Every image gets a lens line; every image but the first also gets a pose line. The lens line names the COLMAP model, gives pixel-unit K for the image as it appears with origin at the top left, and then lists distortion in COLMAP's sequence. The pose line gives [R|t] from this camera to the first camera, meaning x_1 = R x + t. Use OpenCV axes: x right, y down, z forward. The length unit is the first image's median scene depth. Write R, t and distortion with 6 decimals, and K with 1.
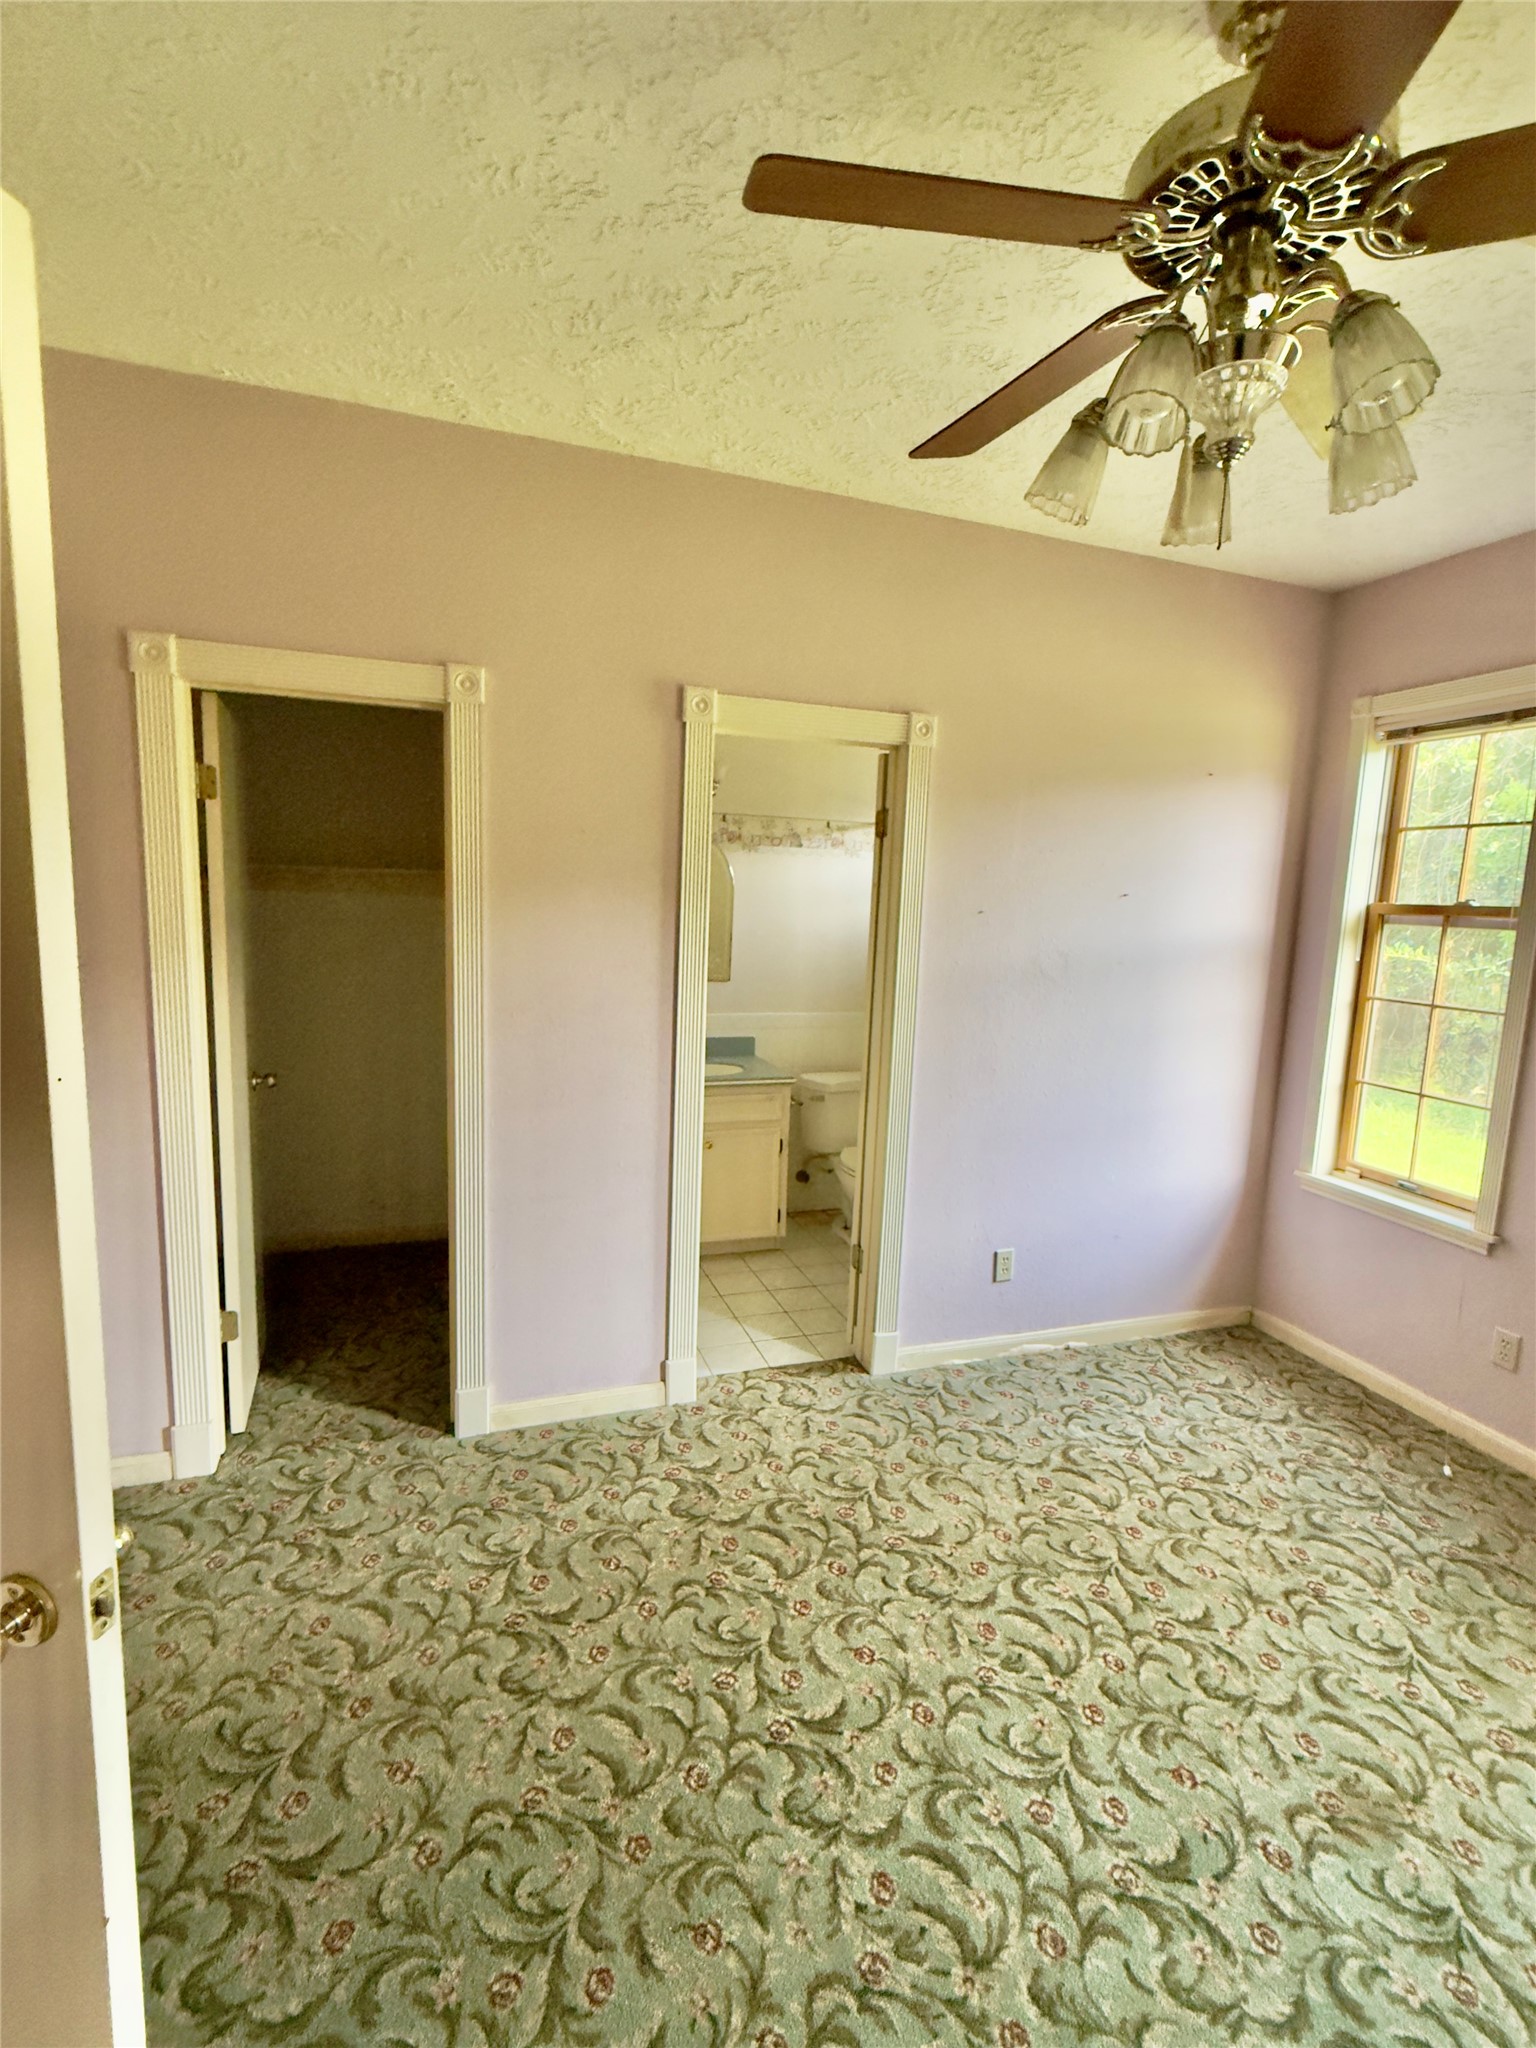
lens RADIAL K [[946.3, 0, 770.7], [0, 946.3, 1029.5], [0, 0, 1]] dist [-0.000769, -0.000980]
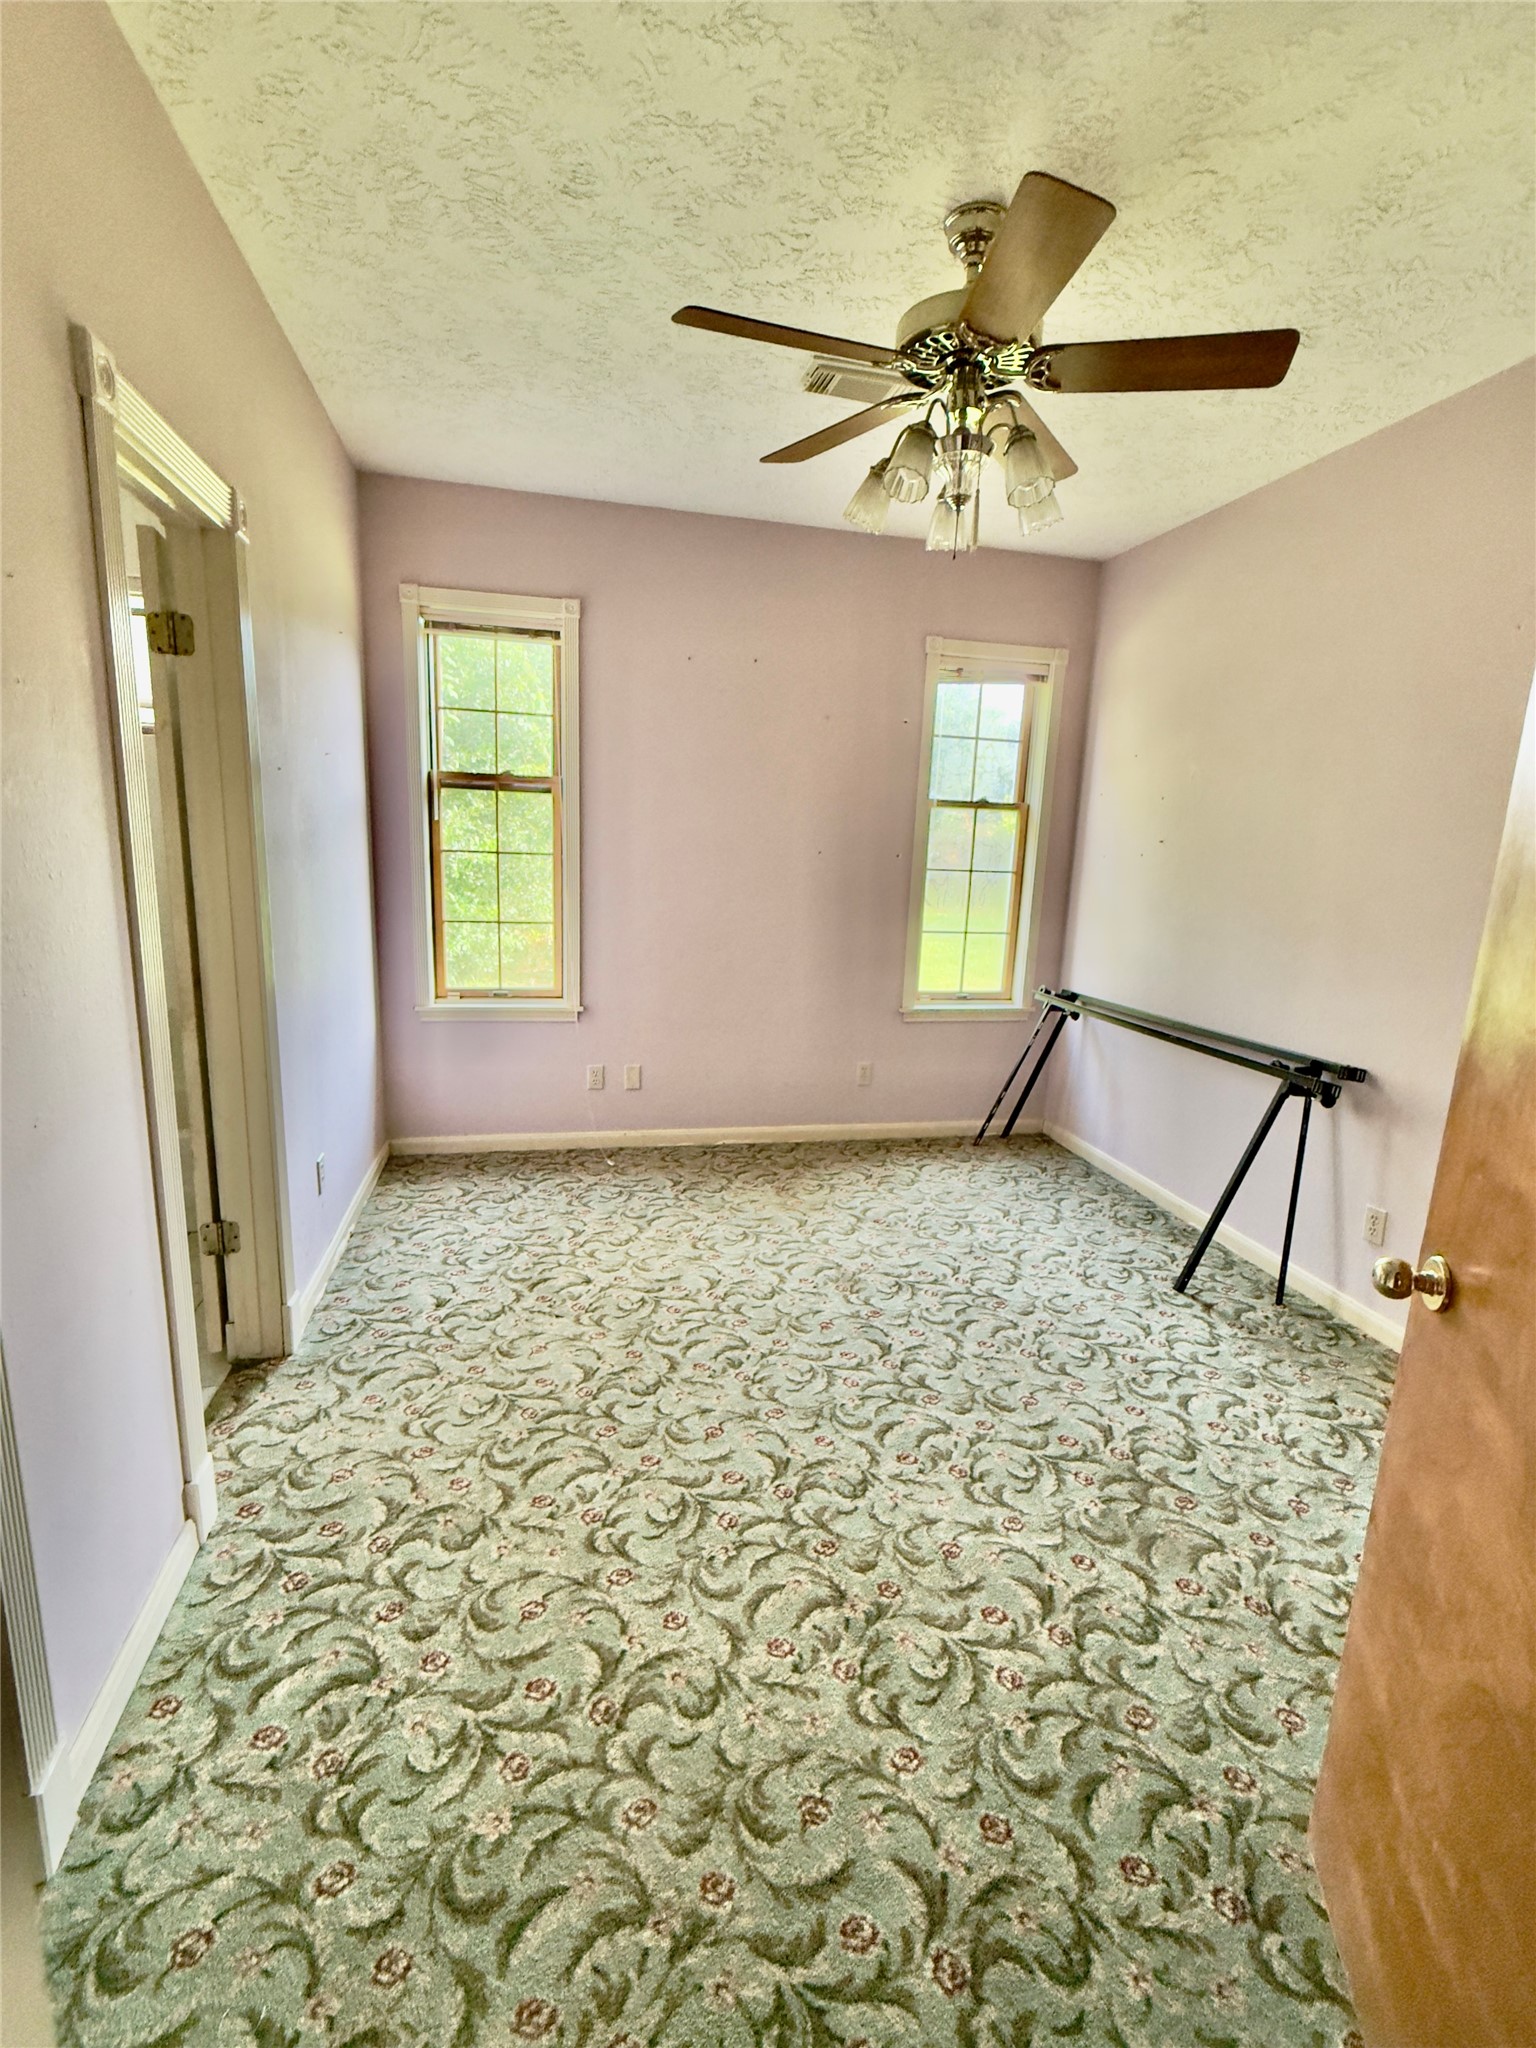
lens RADIAL K [[946.3, 0, 772.6], [0, 946.3, 1020.5], [0, 0, 1]] dist [-0.000769, -0.000980]
pose [[0.096171, -0.227573, 0.969000, -0.788132], [0.103543, 0.970518, 0.217653, -0.059740], [-0.989965, 0.079402, 0.116899, 0.664775]]
